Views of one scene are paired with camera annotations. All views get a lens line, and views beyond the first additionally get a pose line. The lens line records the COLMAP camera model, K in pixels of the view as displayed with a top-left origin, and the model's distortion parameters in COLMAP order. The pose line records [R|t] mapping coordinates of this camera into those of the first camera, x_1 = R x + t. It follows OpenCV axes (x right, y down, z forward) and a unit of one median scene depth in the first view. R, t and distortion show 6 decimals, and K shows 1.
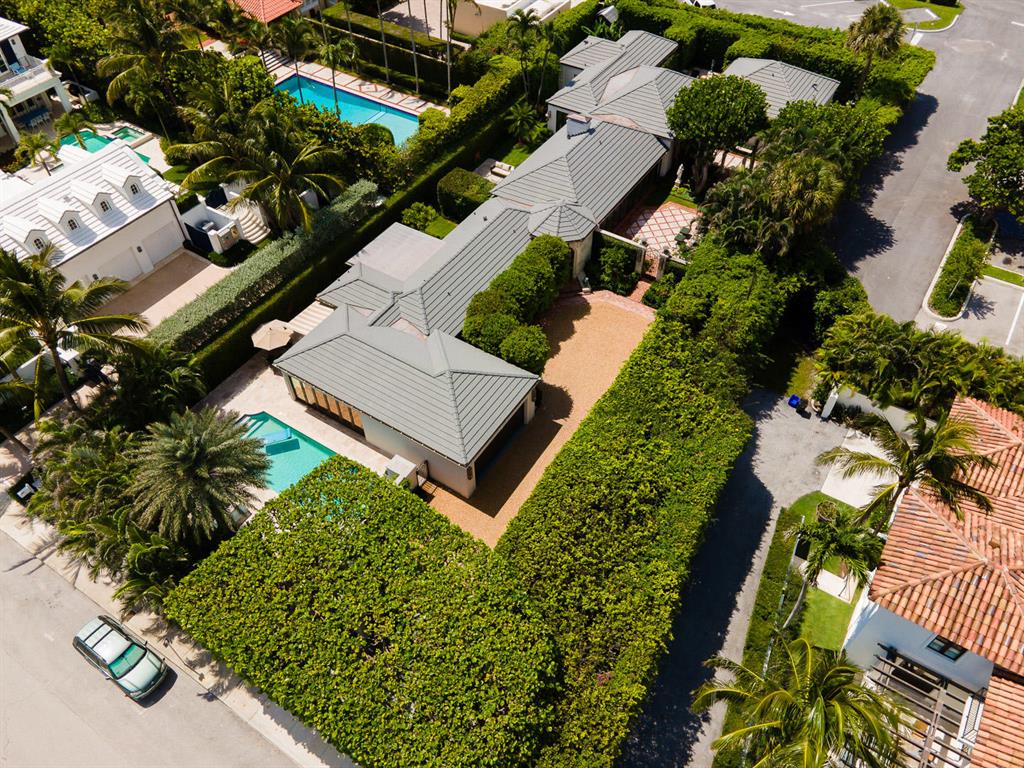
lens RADIAL K [[754.2, 0, 508.3], [0, 754.2, 386.2], [0, 0, 1]] dist [0.005957, 0.078891]
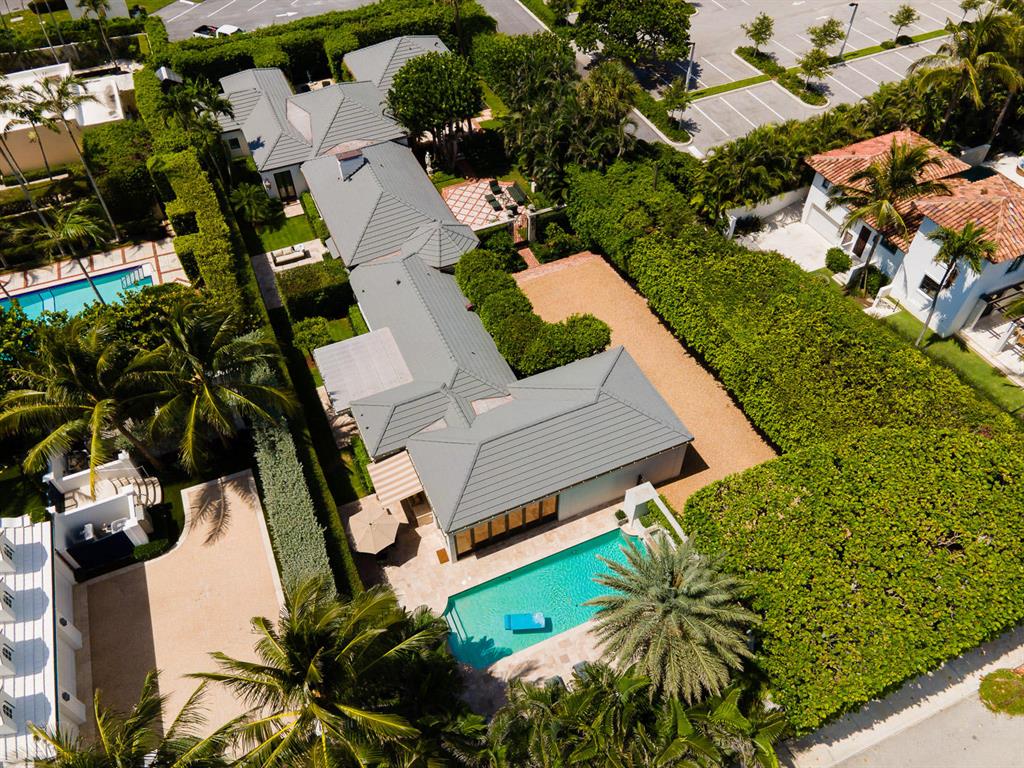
lens RADIAL K [[754.2, 0, 508.3], [0, 754.2, 386.2], [0, 0, 1]] dist [0.005957, 0.078891]
pose [[0.547378, -0.622357, 0.559508, -0.465029], [0.632014, 0.745651, 0.211098, -0.203792], [-0.548576, 0.238066, 0.801492, 0.206427]]
